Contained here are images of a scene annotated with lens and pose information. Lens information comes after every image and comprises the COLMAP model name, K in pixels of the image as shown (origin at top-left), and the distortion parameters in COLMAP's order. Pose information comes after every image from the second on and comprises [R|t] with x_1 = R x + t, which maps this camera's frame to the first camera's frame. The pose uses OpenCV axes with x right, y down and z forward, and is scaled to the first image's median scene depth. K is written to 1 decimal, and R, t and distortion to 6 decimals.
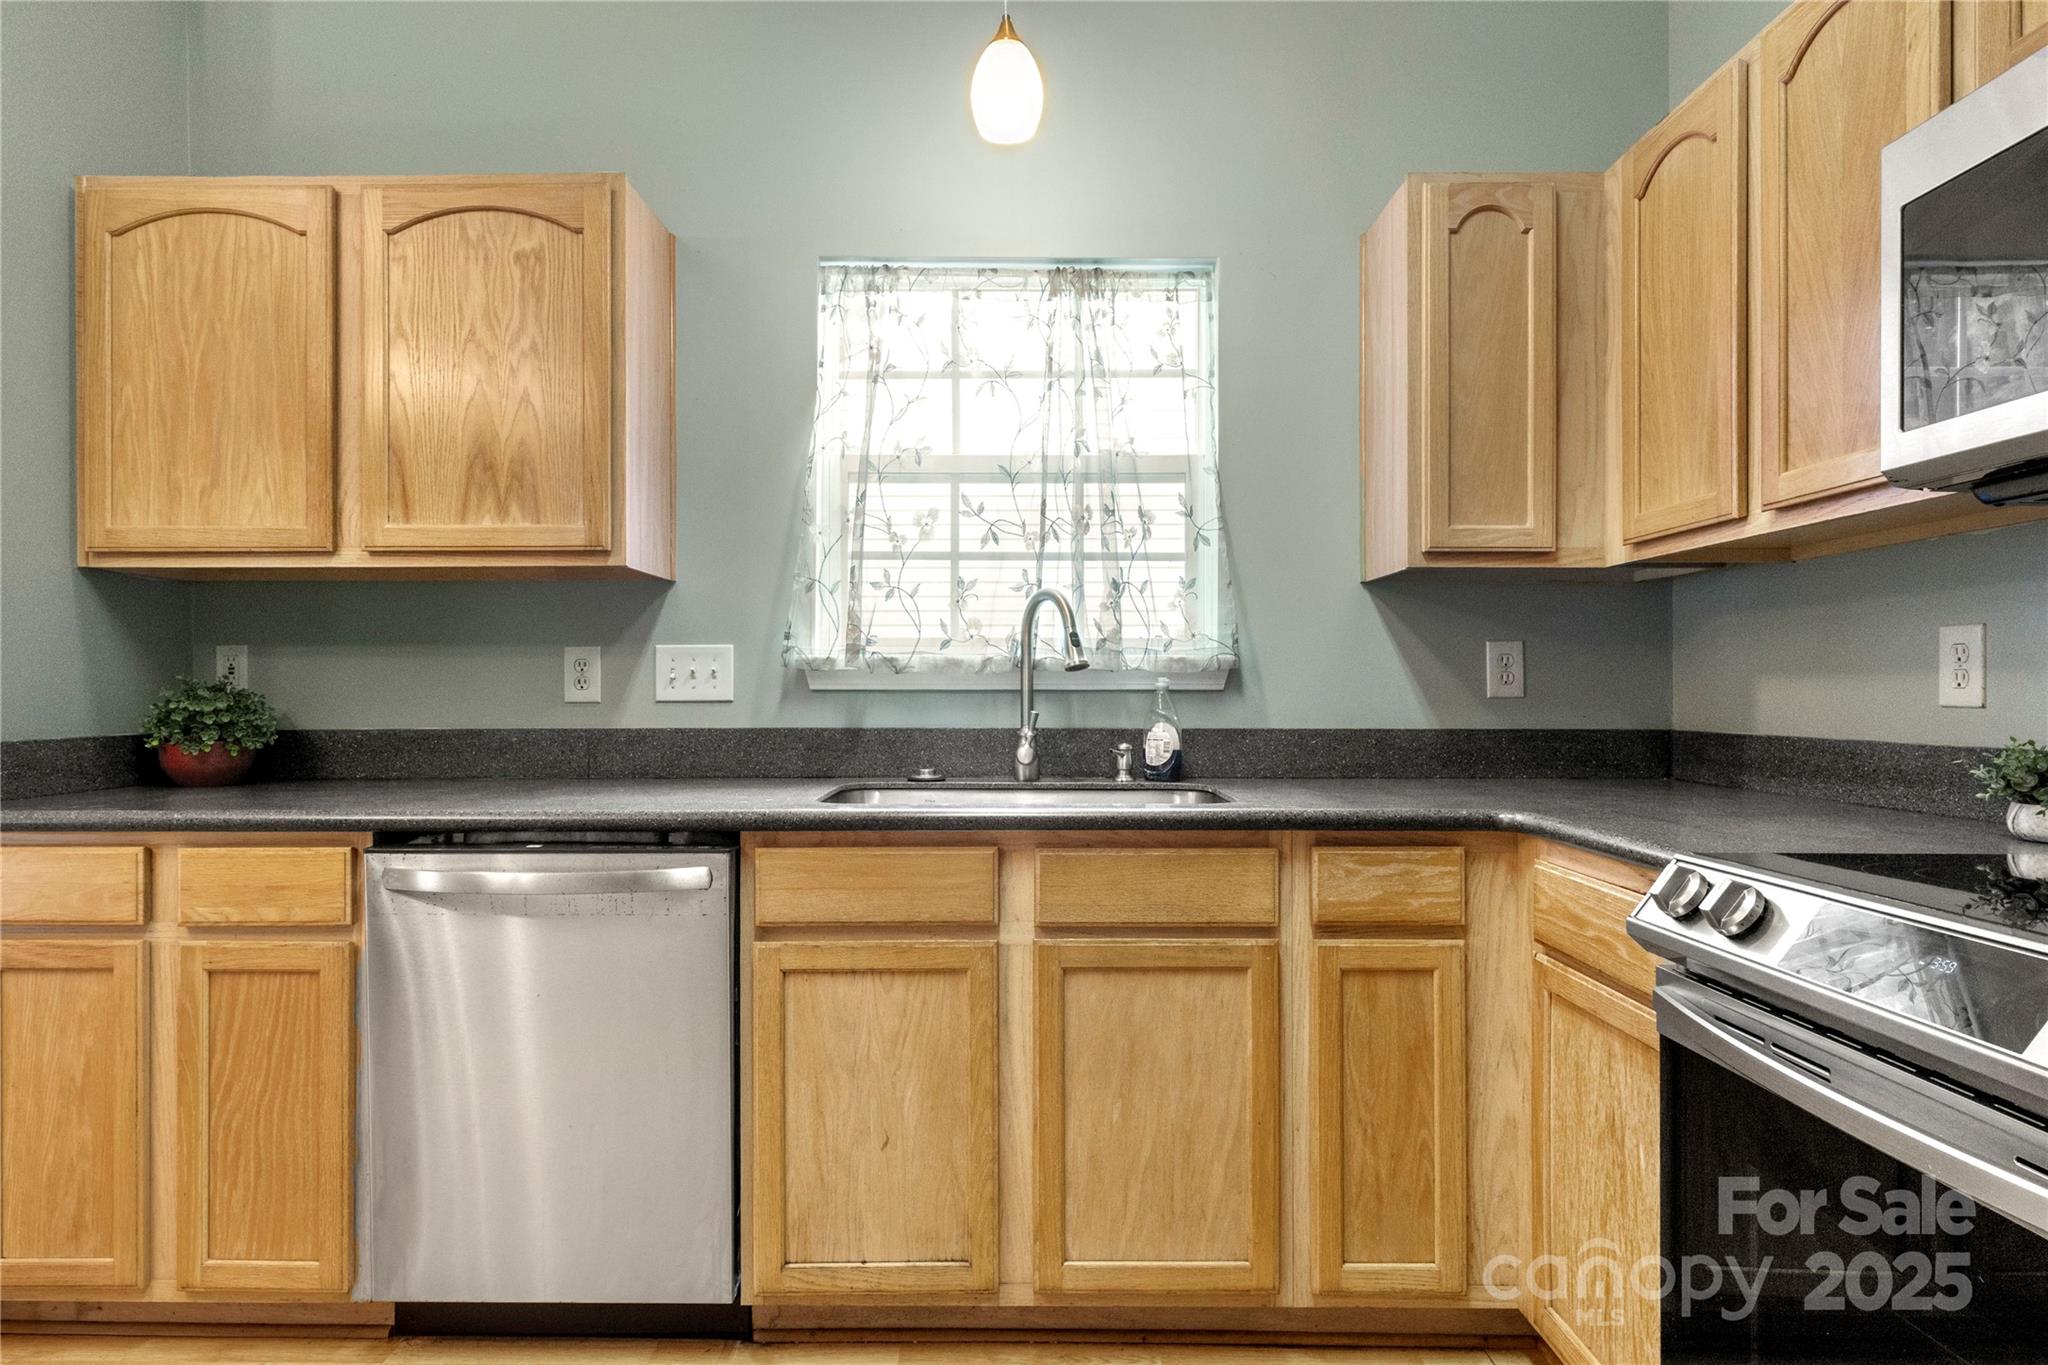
lens RADIAL K [[1094.1, 0, 1014.6], [0, 1094.1, 689.1], [0, 0, 1]] dist [-0.003436, 0.001884]
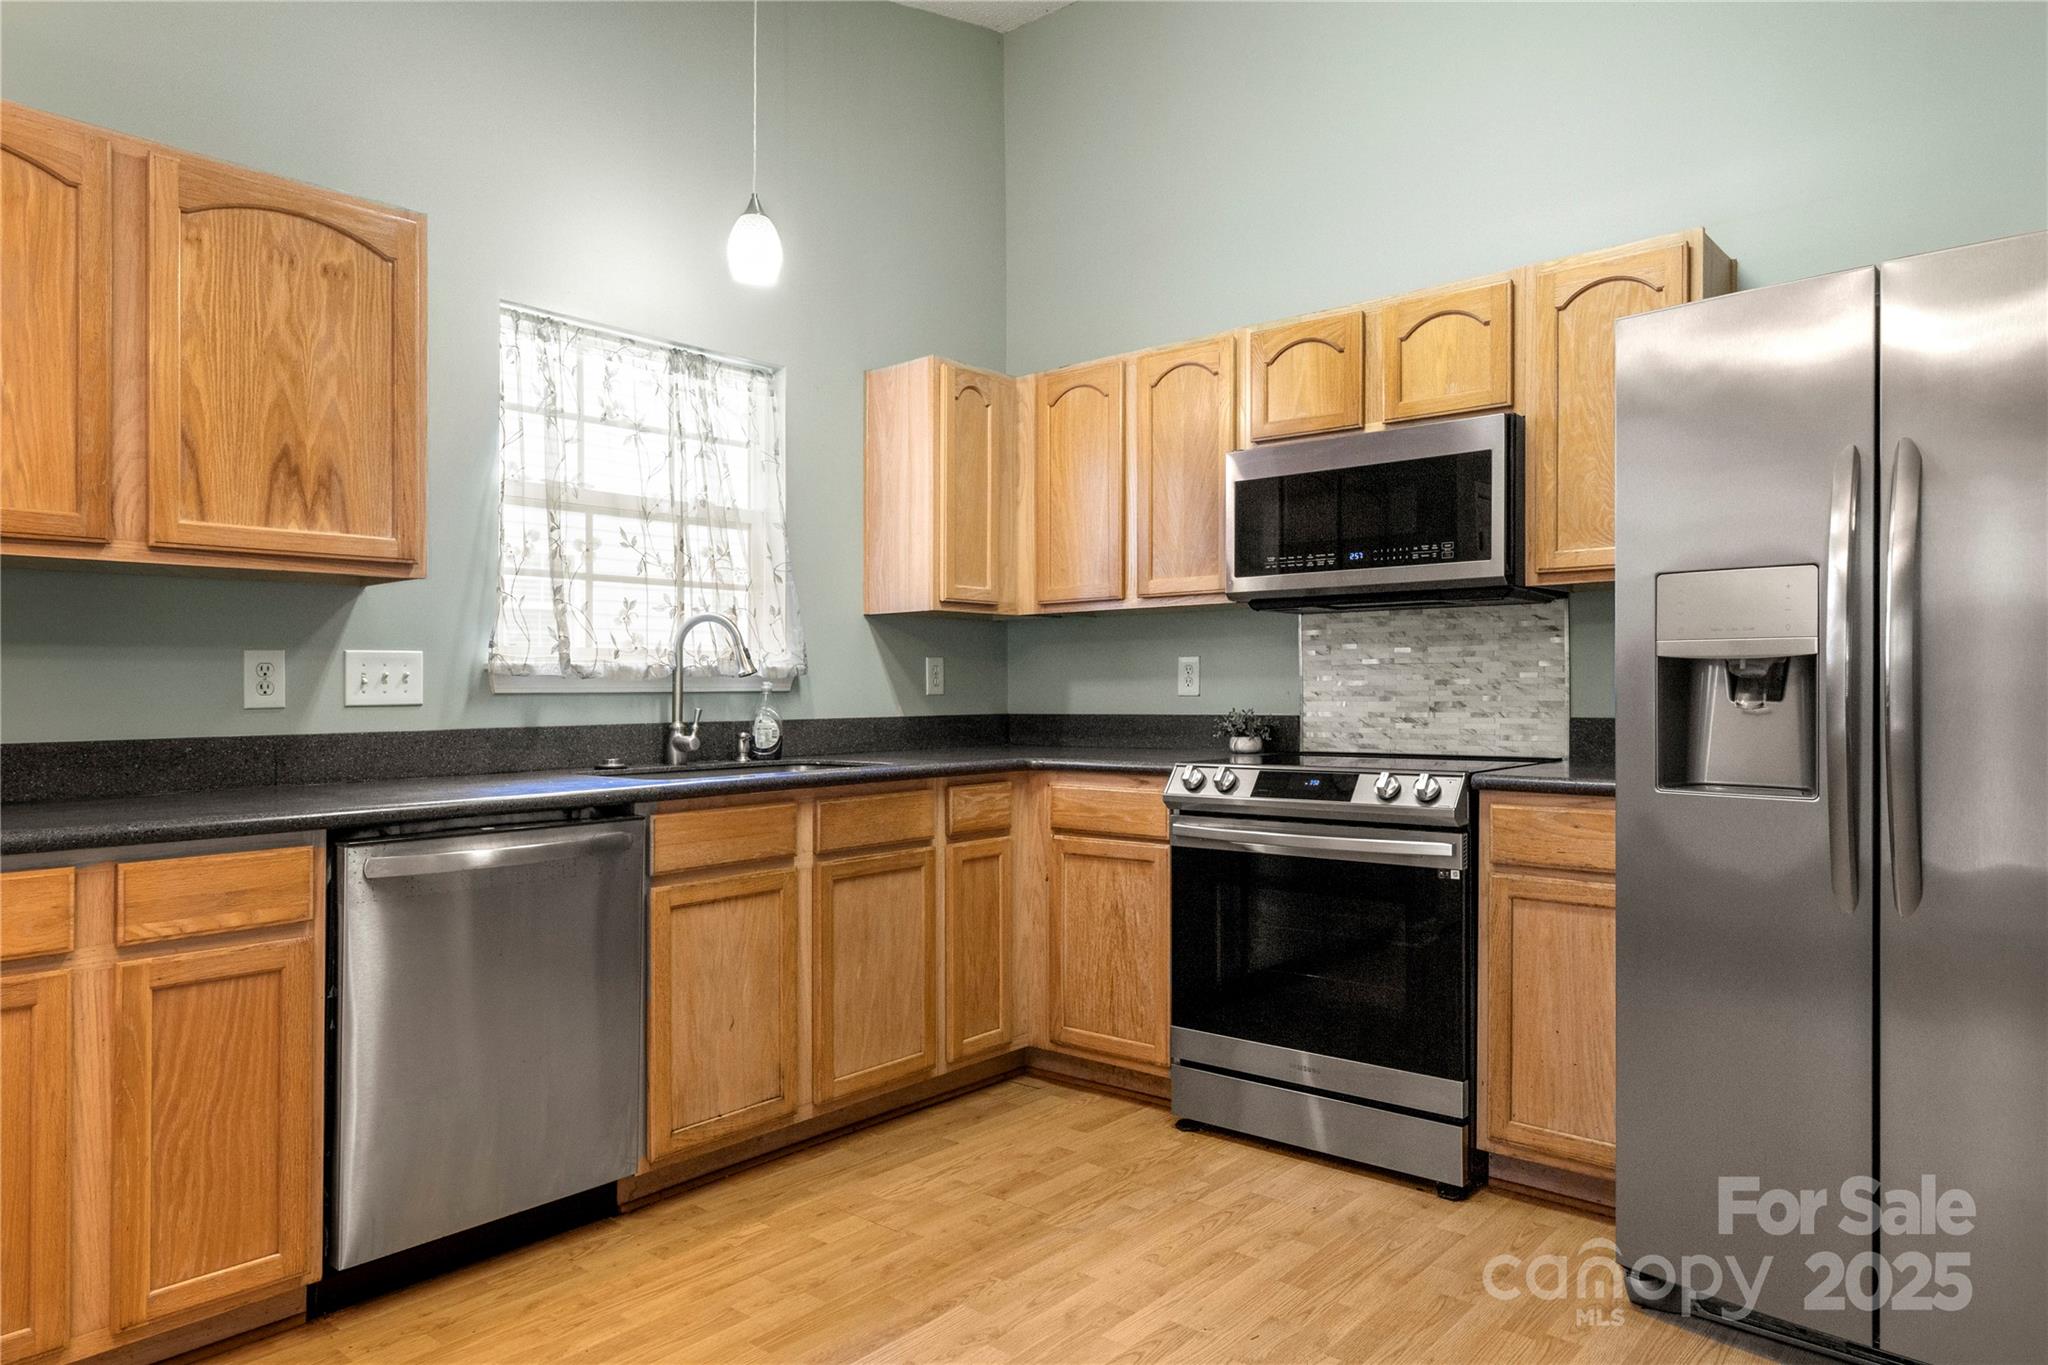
lens RADIAL K [[1295.2, 0, 1018.1], [0, 1295.2, 675.5], [0, 0, 1]] dist [0.002438, 0.003396]
pose [[0.649848, 0.003006, 0.760058, -0.957955], [0.006799, 0.999929, -0.009768, -0.000610], [-0.760034, 0.011516, 0.649782, -0.277155]]
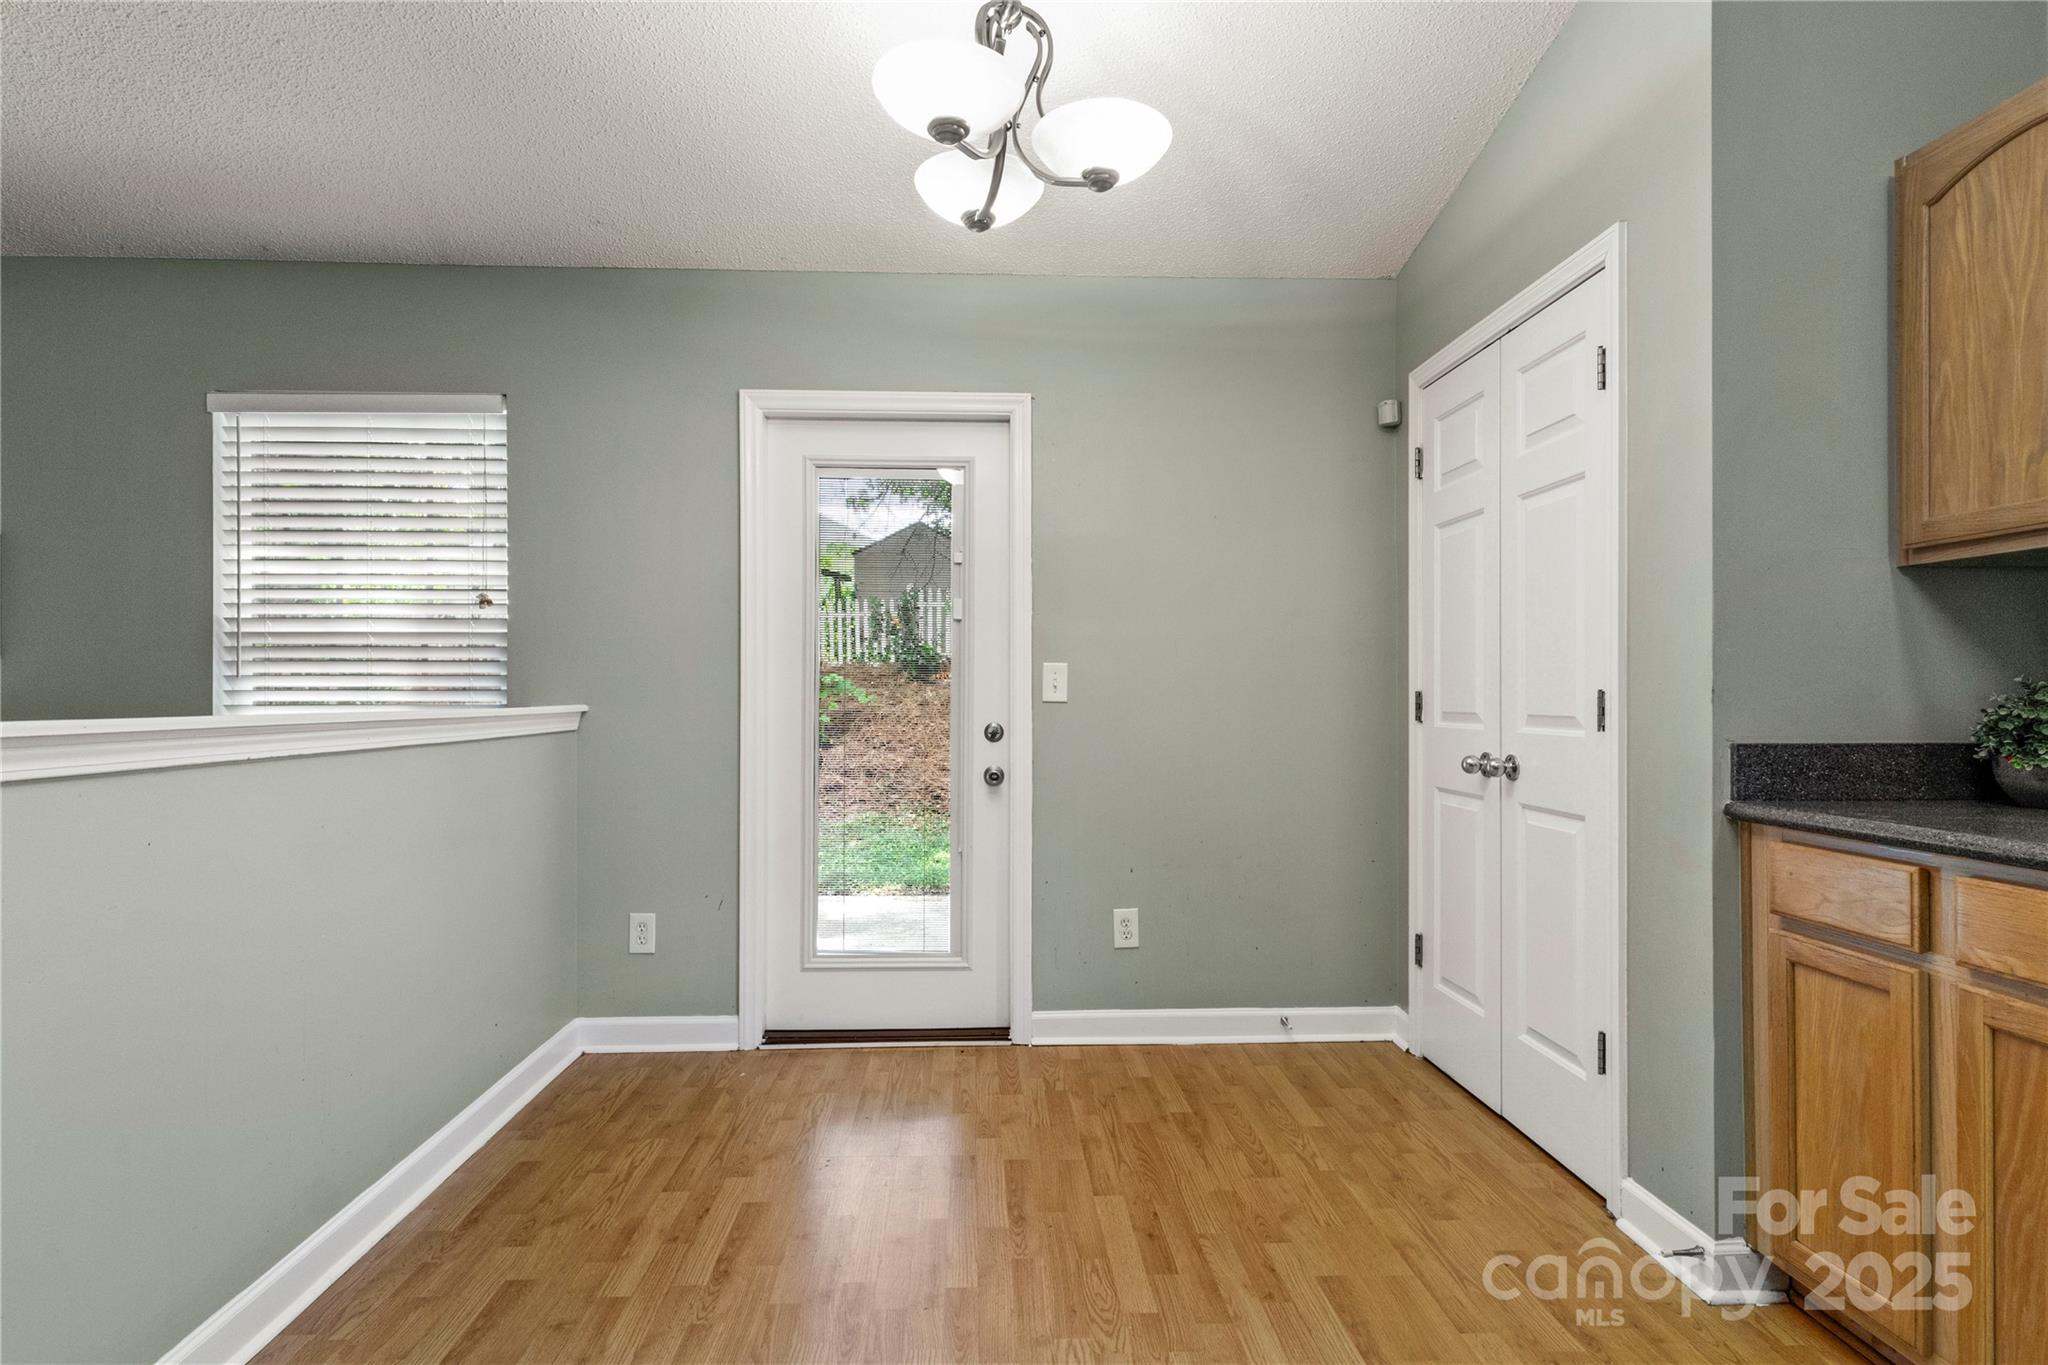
lens RADIAL K [[1045.9, 0, 1005.3], [0, 1045.9, 692.0], [0, 0, 1]] dist [0.014231, -0.000024]
pose [[0.039930, -0.000775, -0.999202, 0.044281], [0.002154, 0.999997, -0.000690, -0.002139], [0.999200, -0.002124, 0.039932, 0.177253]]
